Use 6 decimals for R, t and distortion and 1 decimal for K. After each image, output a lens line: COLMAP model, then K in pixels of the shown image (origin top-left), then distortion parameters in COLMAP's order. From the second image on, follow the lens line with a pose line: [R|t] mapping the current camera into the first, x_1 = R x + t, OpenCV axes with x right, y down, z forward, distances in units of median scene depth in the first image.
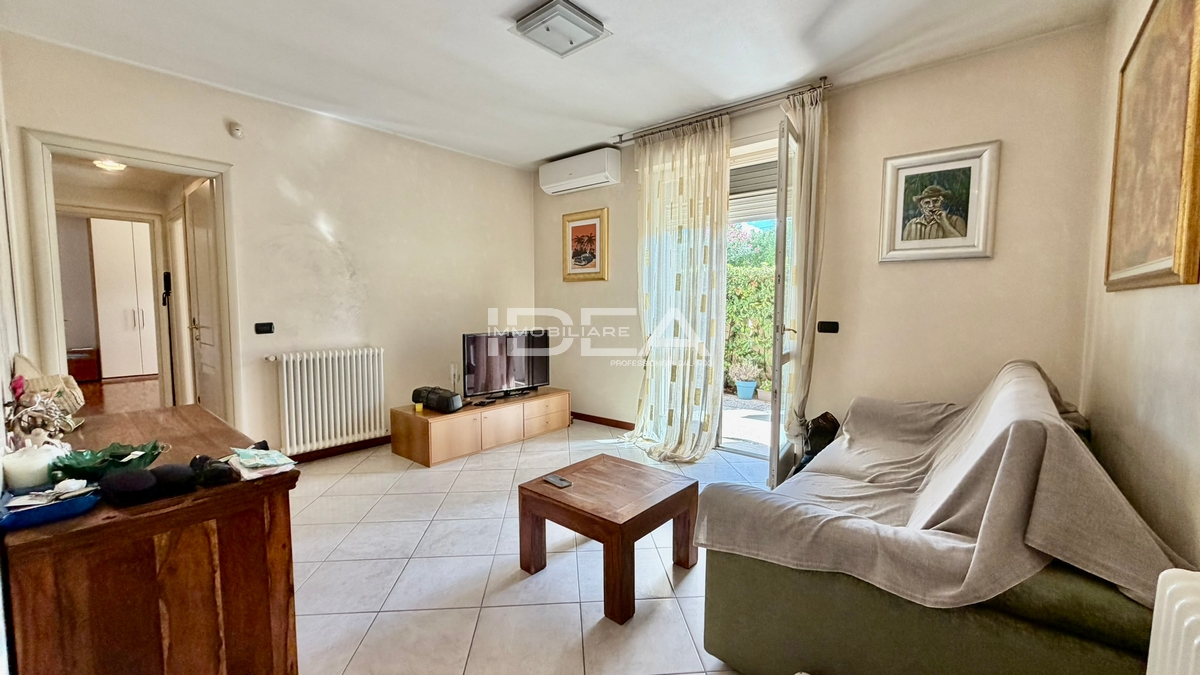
lens RADIAL K [[478.0, 0, 595.4], [0, 478.0, 340.9], [0, 0, 1]] dist [-0.000062, 0.000197]
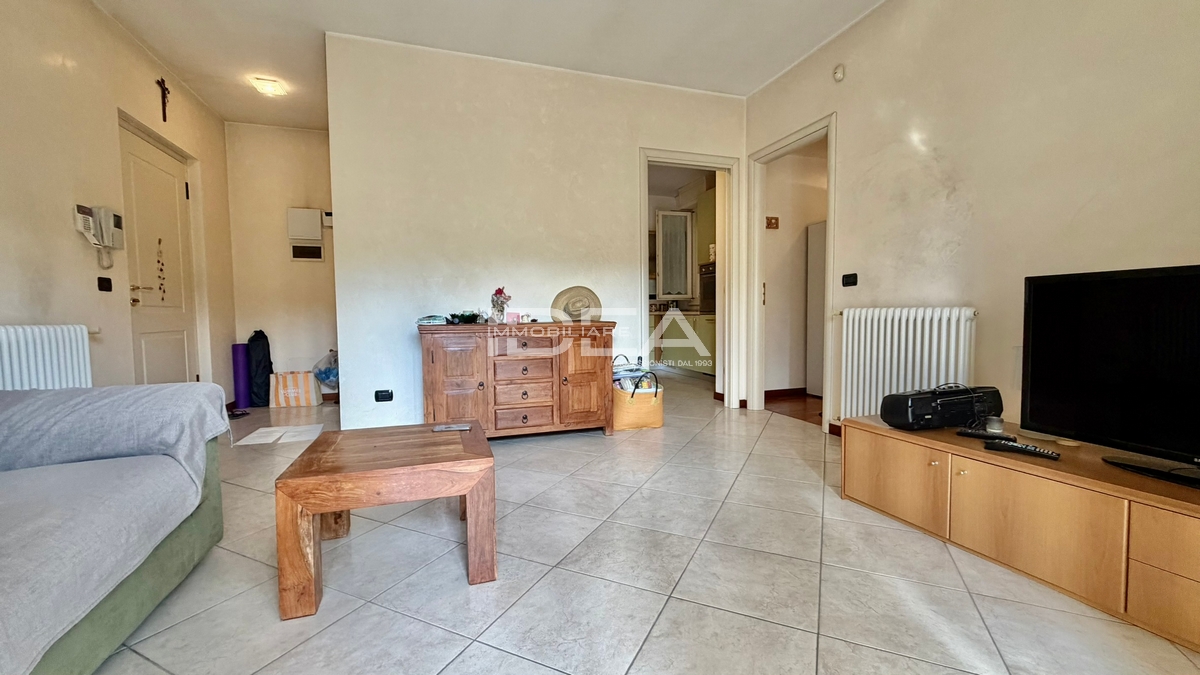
lens RADIAL K [[478.0, 0, 593.1], [0, 478.0, 336.6], [0, 0, 1]] dist [-0.000062, 0.000197]
pose [[-0.510976, 0.049293, -0.858181, 0.417404], [-0.057030, 0.994211, 0.091063, 0.031656], [0.857701, 0.095473, -0.505206, 1.315636]]
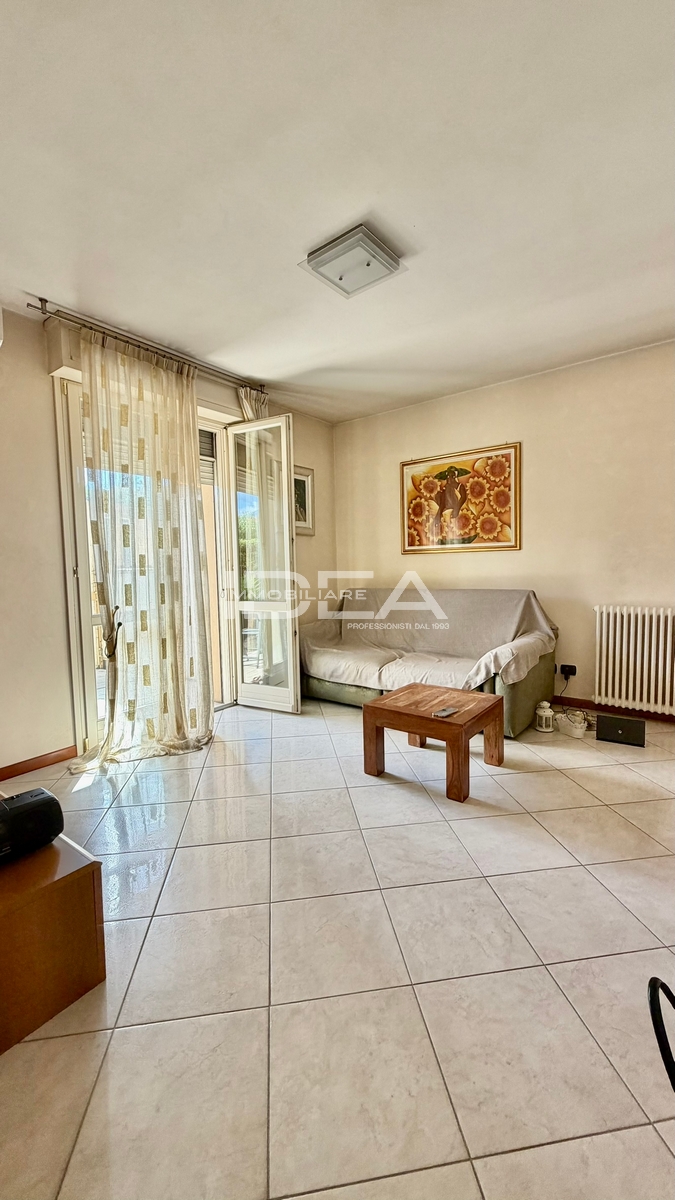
lens RADIAL K [[478.0, 0, 338.9], [0, 478.0, 597.8], [0, 0, 1]] dist [-0.000062, 0.000197]
pose [[-0.061084, -0.069179, 0.995732, -0.941835], [0.105042, 0.991610, 0.075337, -0.069816], [-0.992590, 0.109195, -0.053304, 1.032033]]
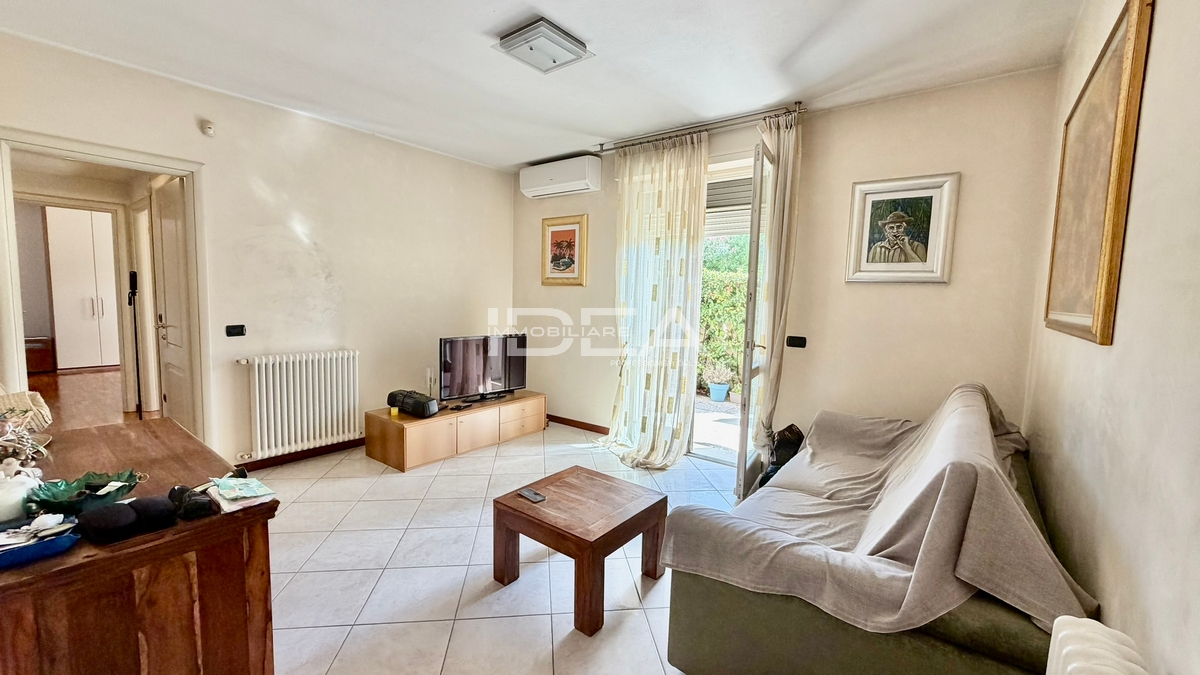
lens RADIAL K [[478.0, 0, 595.5], [0, 478.0, 341.0], [0, 0, 1]] dist [-0.000062, 0.000197]
pose [[0.998655, 0.021416, 0.047228, 0.001607], [-0.022224, 0.999614, 0.016650, -0.047065], [-0.046853, -0.017677, 0.998745, -0.022741]]
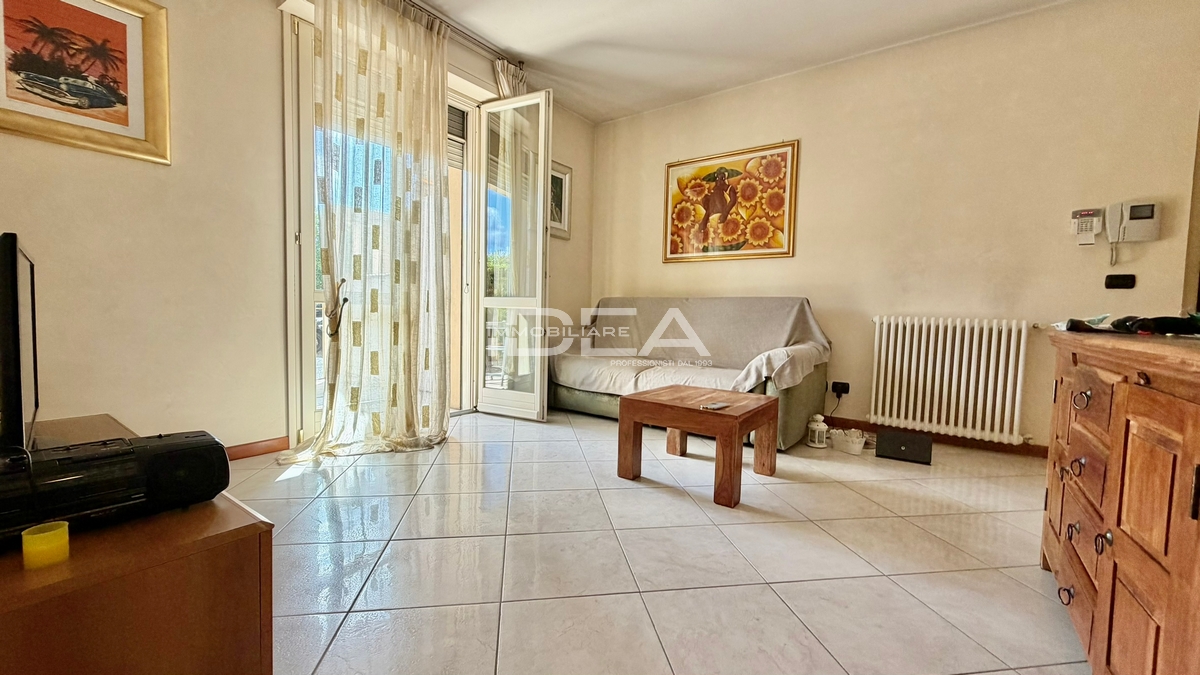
lens RADIAL K [[478.0, 0, 596.2], [0, 478.0, 341.6], [0, 0, 1]] dist [-0.000062, 0.000197]
pose [[-0.075350, -0.065627, 0.994995, -0.823684], [0.057987, 0.995855, 0.070075, 0.065007], [-0.995470, 0.062977, -0.071232, 1.051475]]
